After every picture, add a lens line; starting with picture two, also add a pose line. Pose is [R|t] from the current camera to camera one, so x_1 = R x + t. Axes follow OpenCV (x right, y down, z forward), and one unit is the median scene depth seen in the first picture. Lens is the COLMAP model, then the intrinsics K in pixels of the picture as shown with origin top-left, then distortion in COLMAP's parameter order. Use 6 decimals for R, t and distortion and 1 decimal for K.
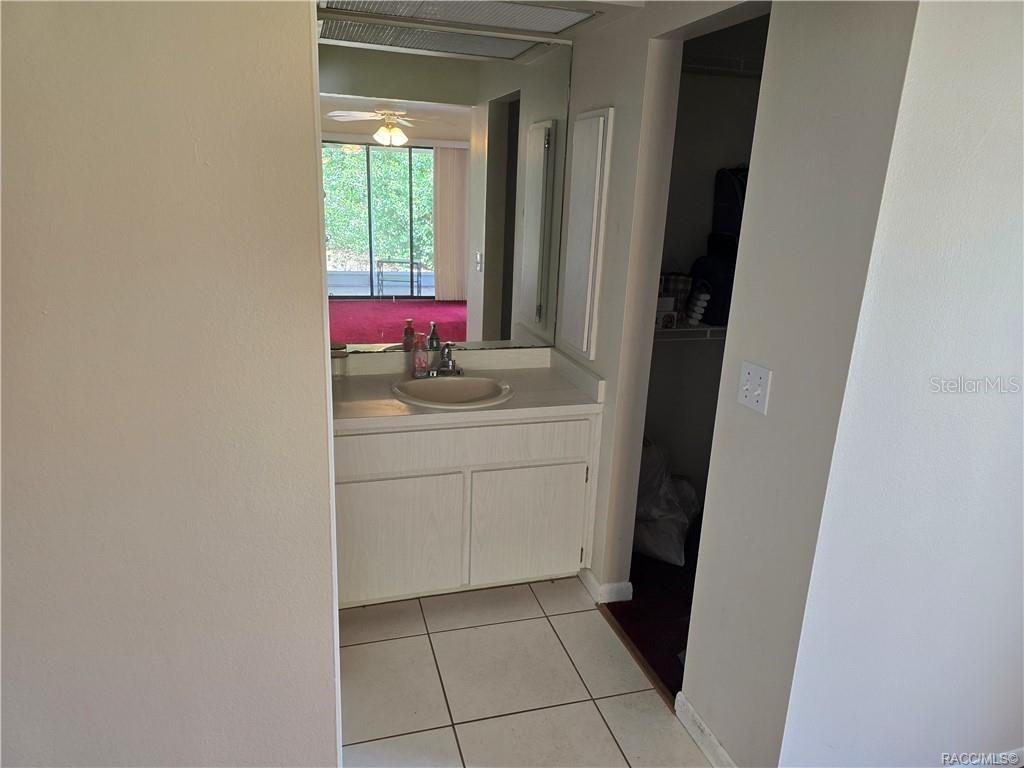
lens RADIAL K [[690.3, 0, 518.9], [0, 690.3, 385.0], [0, 0, 1]] dist [0.072274, -0.064773]
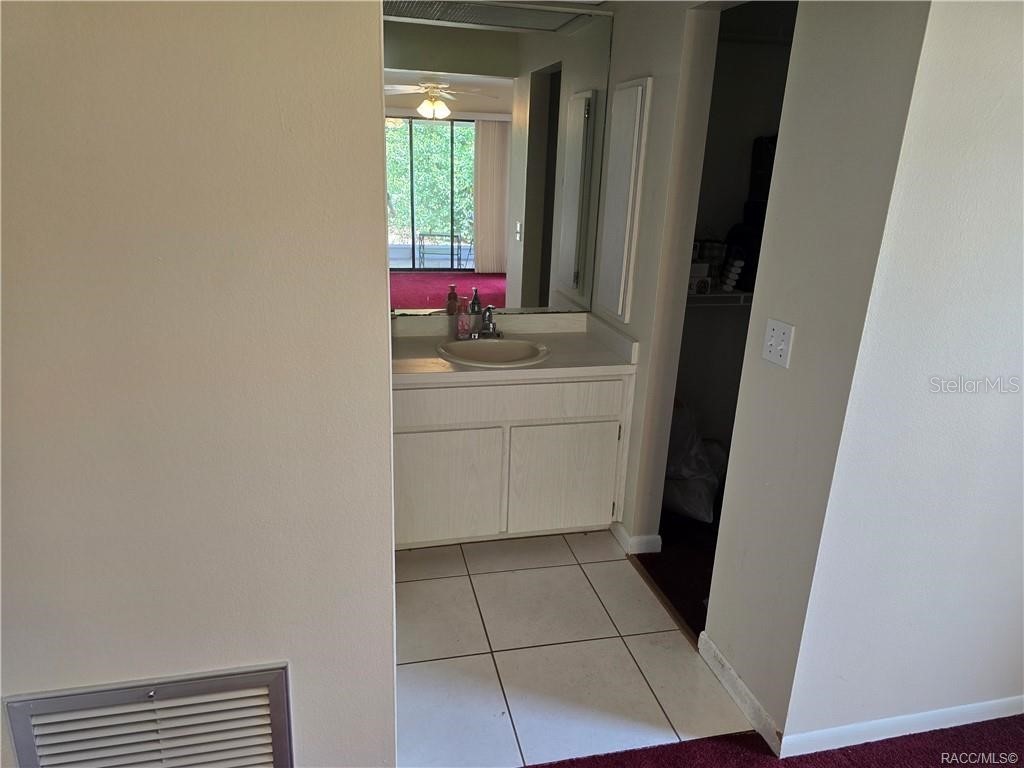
lens RADIAL K [[690.3, 0, 513.4], [0, 690.3, 386.7], [0, 0, 1]] dist [0.072274, -0.064773]
pose [[0.998018, 0.013782, -0.061399, 0.000723], [-0.011546, 0.999263, 0.036614, 0.021726], [0.061859, -0.035833, 0.997442, -0.054036]]
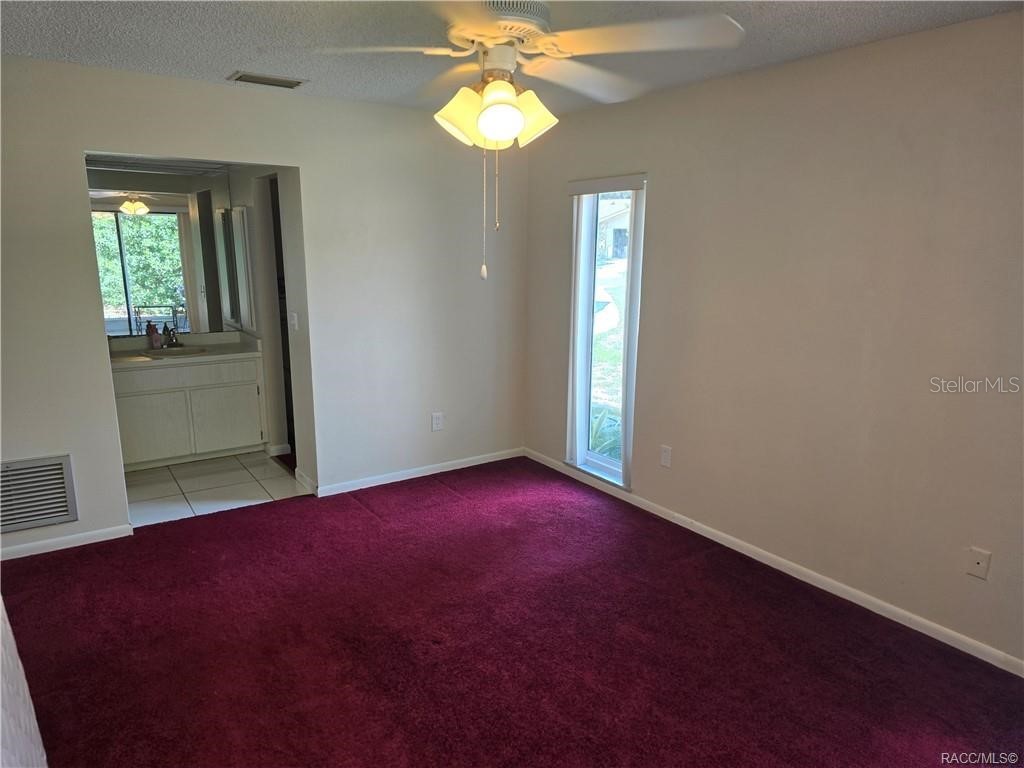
lens RADIAL K [[690.3, 0, 517.5], [0, 690.3, 386.8], [0, 0, 1]] dist [0.072274, -0.064773]
pose [[0.955299, -0.098976, 0.278581, 0.237159], [0.116095, 0.992191, -0.045595, 0.278654], [-0.271893, 0.075899, 0.959330, -1.008869]]
